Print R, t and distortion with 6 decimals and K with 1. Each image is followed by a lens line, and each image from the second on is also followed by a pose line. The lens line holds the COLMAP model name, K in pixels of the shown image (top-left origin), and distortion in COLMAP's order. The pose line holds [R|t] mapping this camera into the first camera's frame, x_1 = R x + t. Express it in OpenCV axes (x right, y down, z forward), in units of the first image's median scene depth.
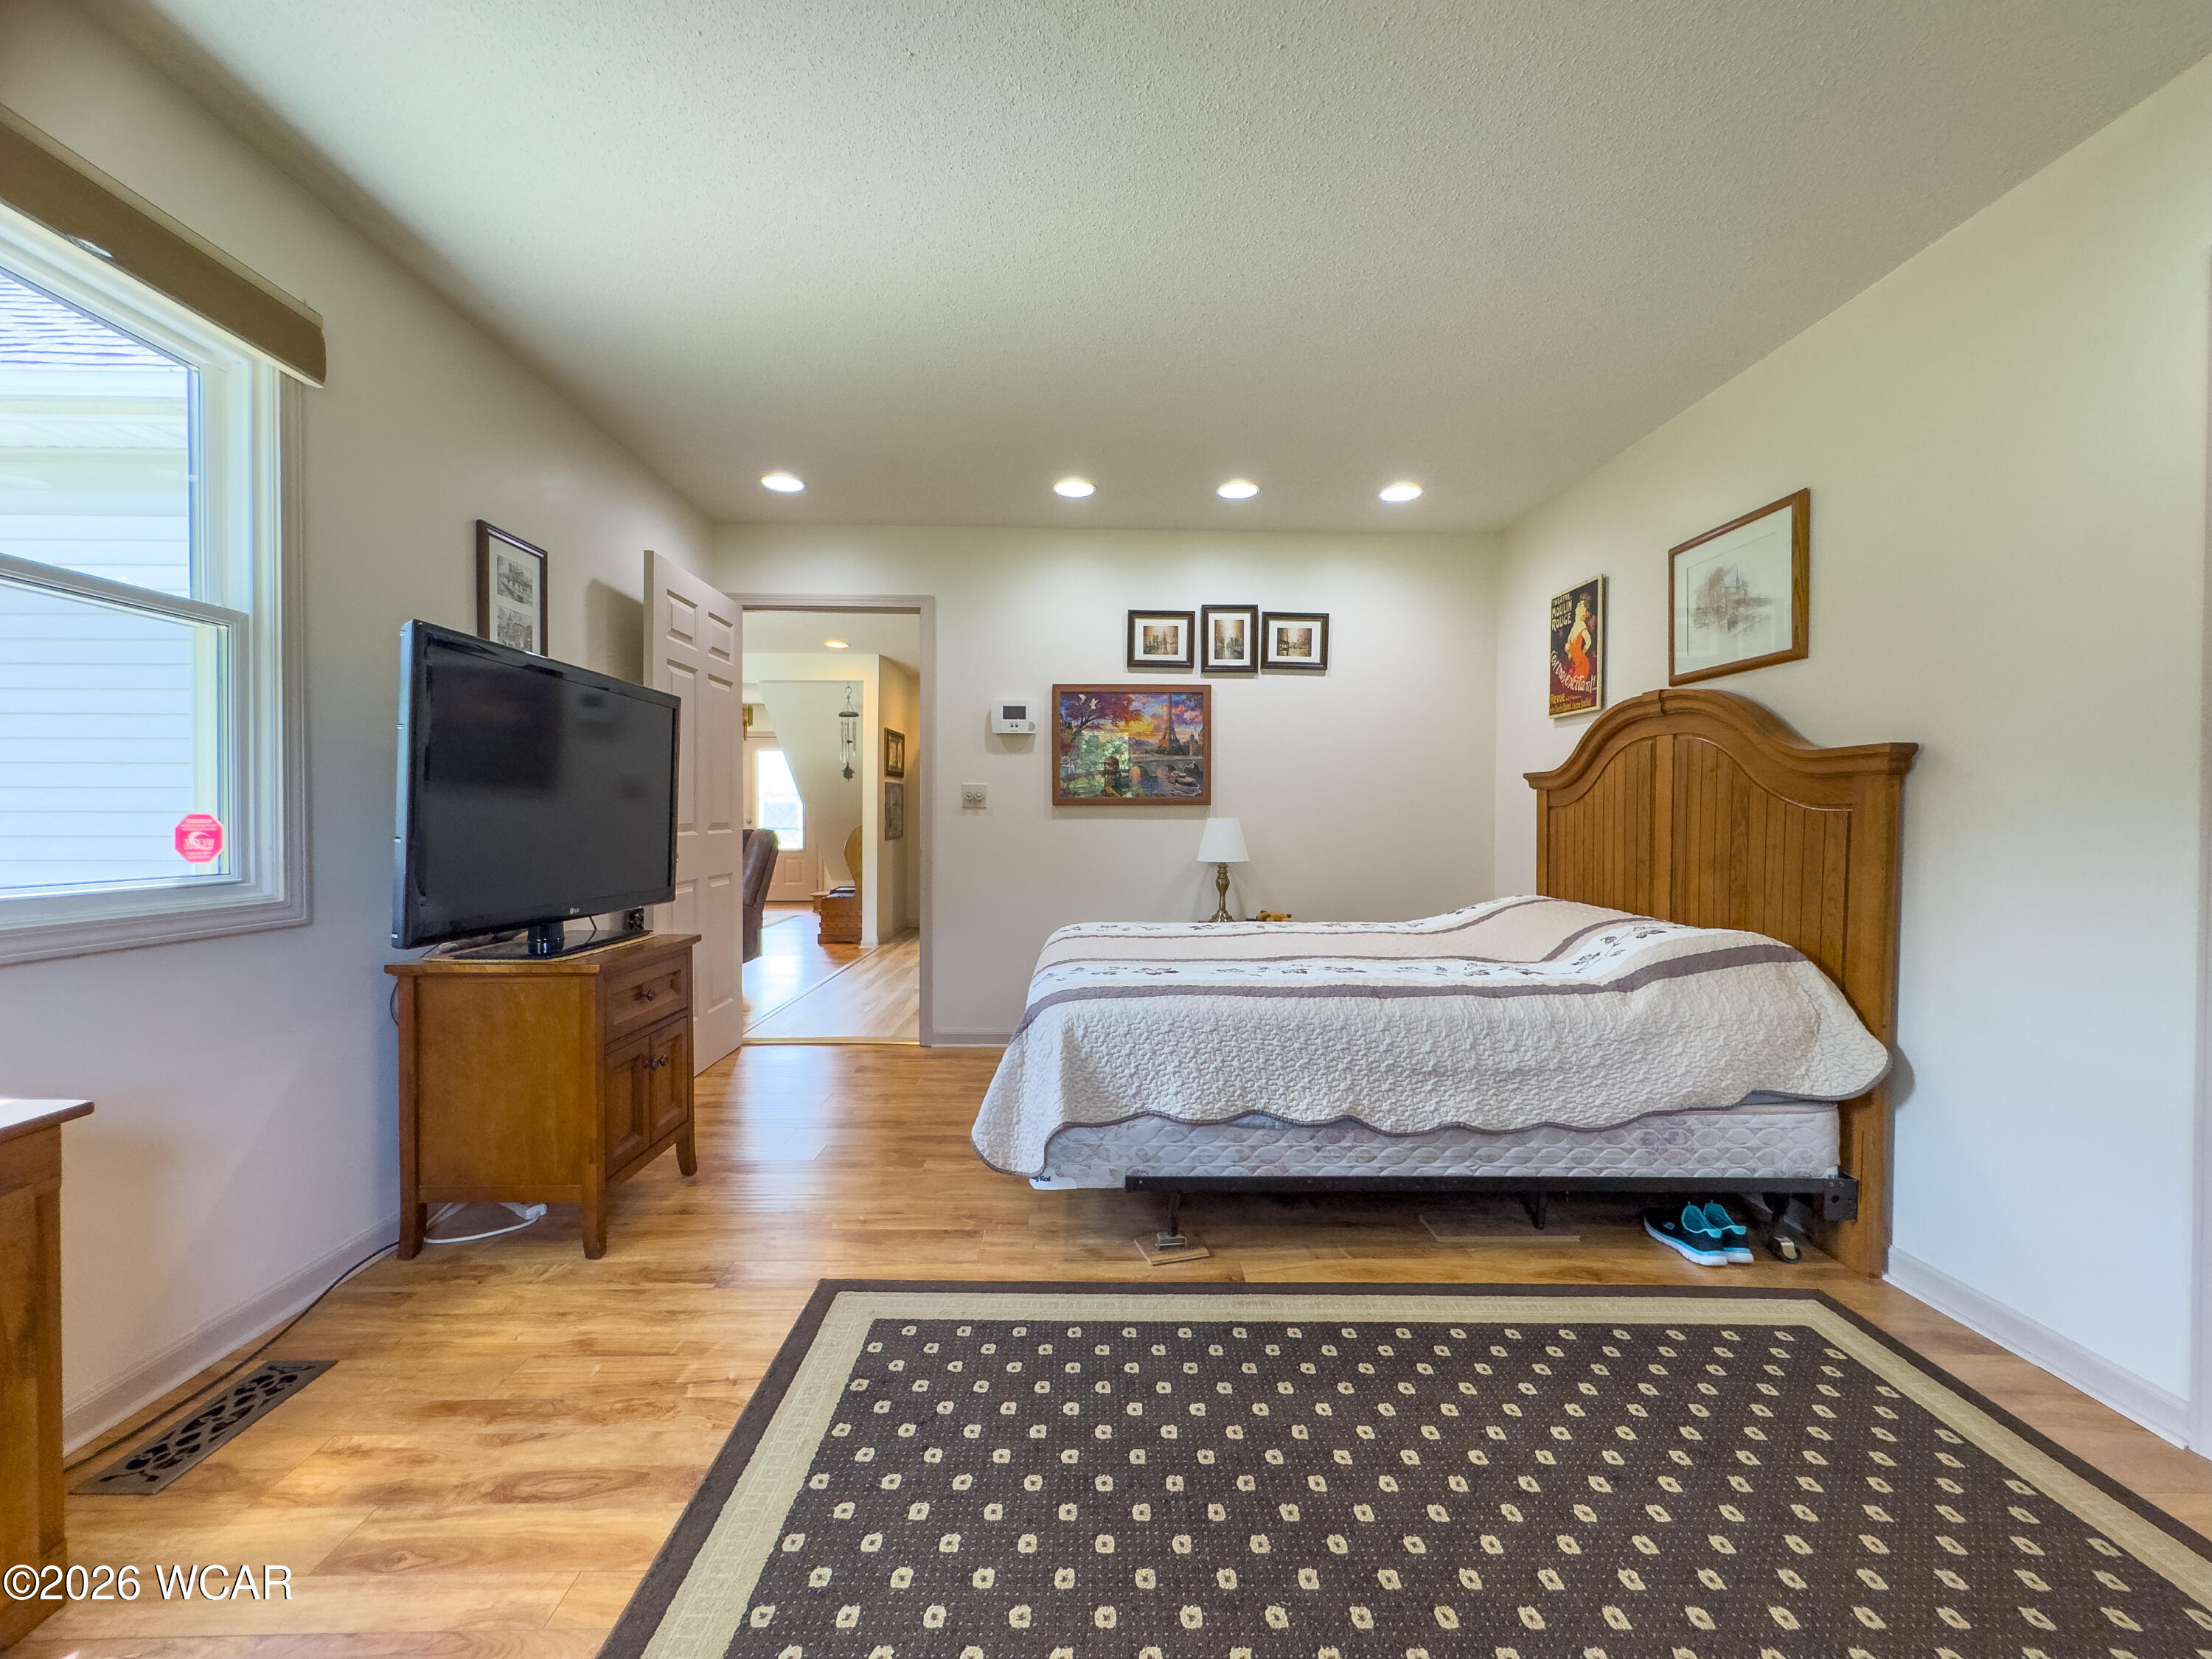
lens RADIAL K [[889.8, 0, 1094.5], [0, 889.8, 831.7], [0, 0, 1]] dist [-0.004830, 0.000586]
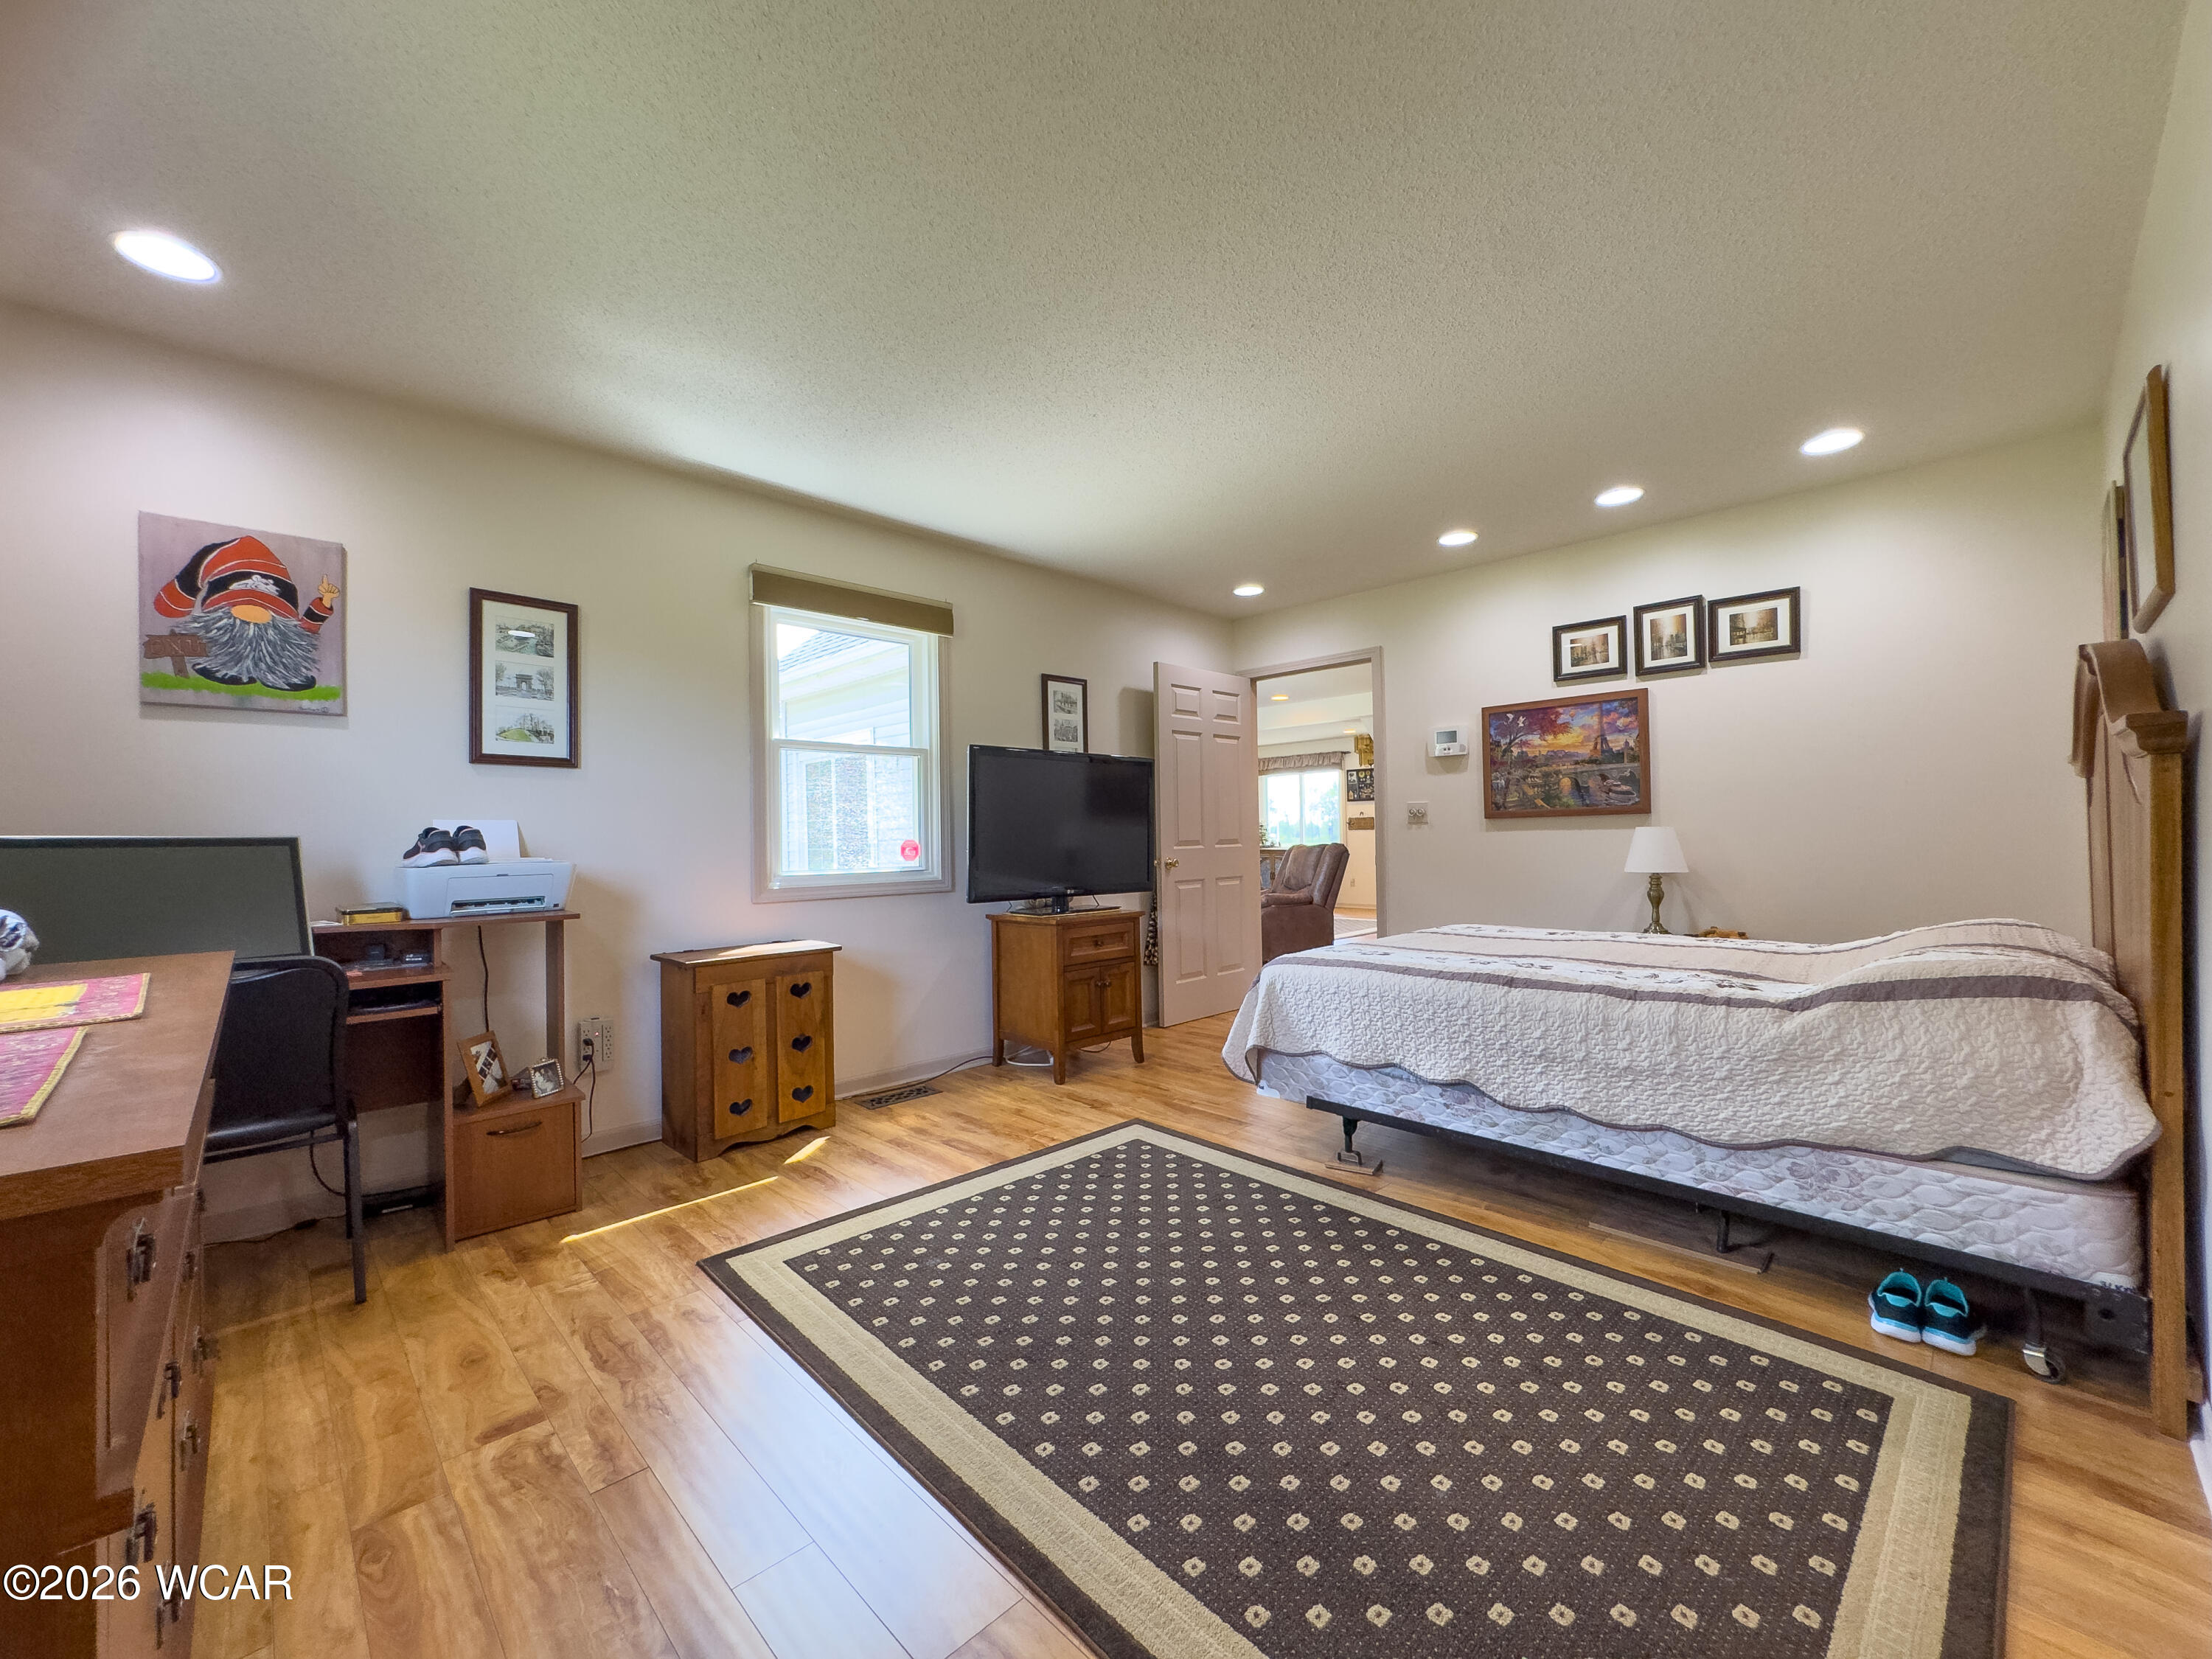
lens RADIAL K [[889.8, 0, 1094.5], [0, 889.8, 831.7], [0, 0, 1]] dist [-0.004830, 0.000586]
pose [[0.673256, -0.020377, -0.739128, 0.819719], [0.007875, 0.999761, -0.020389, 0.008621], [0.739367, 0.007906, 0.673256, -0.157400]]
